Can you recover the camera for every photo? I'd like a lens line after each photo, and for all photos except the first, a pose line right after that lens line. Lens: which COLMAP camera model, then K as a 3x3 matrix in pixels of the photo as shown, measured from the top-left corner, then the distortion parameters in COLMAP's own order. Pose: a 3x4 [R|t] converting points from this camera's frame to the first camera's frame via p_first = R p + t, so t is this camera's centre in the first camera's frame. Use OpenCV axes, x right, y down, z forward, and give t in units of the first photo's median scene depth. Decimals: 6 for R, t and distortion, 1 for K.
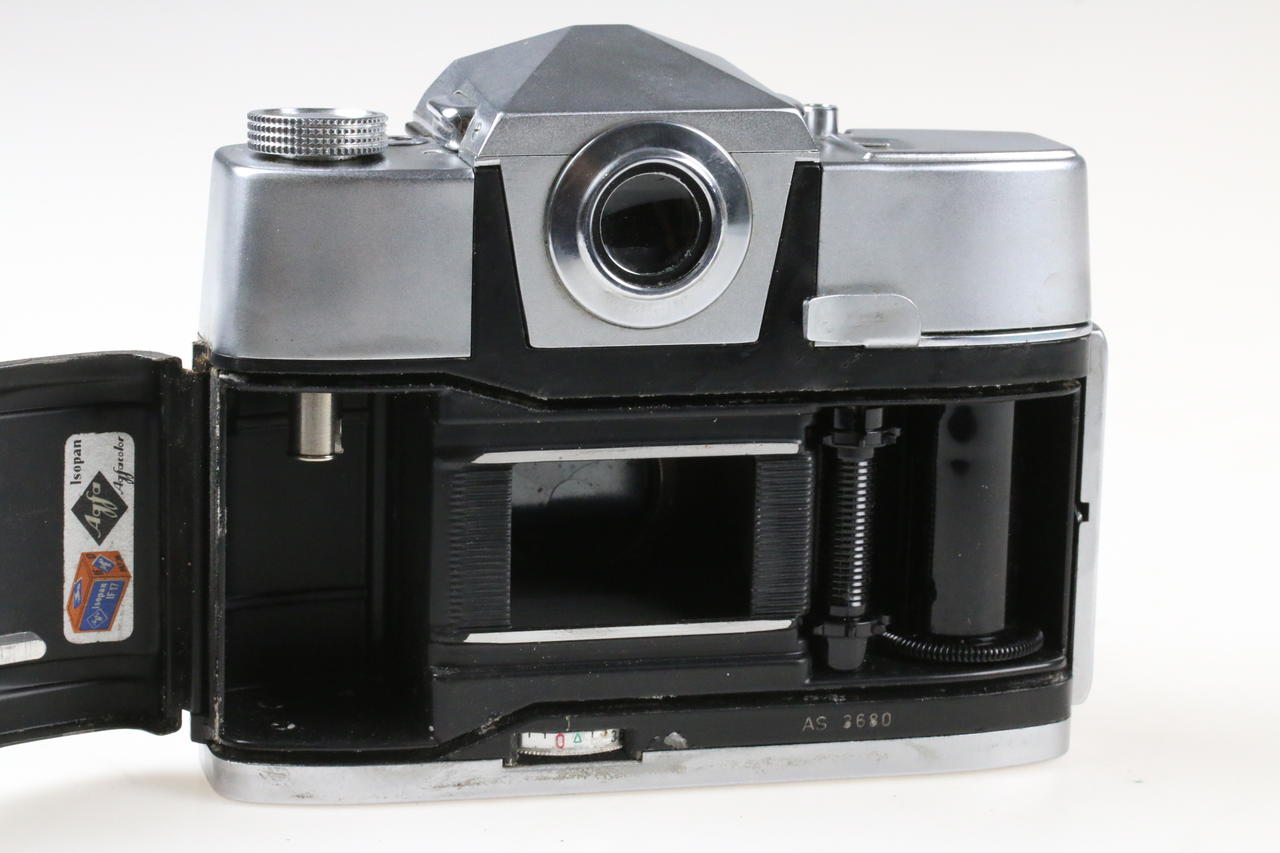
lens RADIAL K [[3630.9, 0, 640.0], [0, 3630.9, 426.5], [0, 0, 1]] dist [-0.046564, -0.742278]
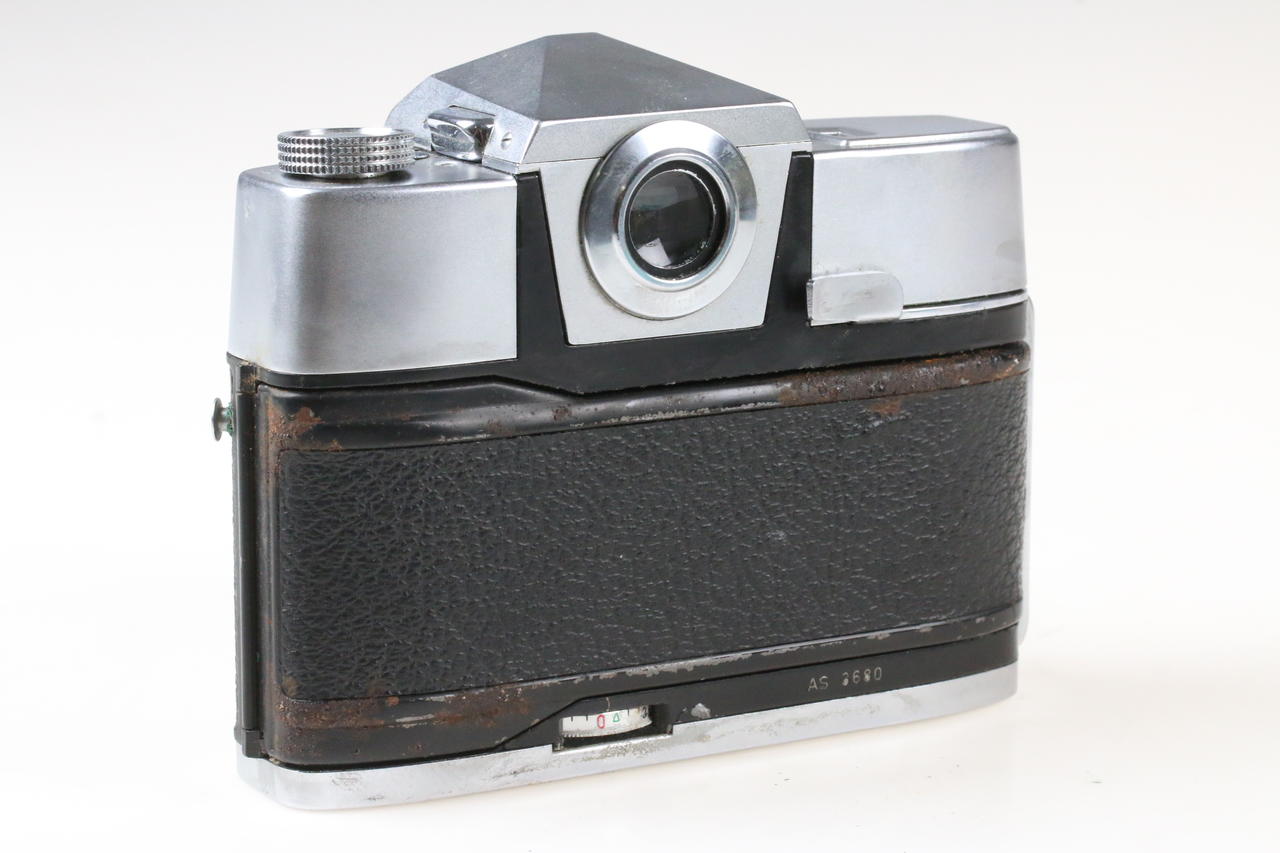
lens RADIAL K [[3630.9, 0, 640.0], [0, 3630.9, 426.5], [0, 0, 1]] dist [-0.046564, -0.742278]
pose [[0.966698, -0.076676, 0.244165, -0.262788], [0.078110, 0.996937, 0.003817, -0.000774], [-0.243710, 0.015382, 0.969726, -0.013063]]
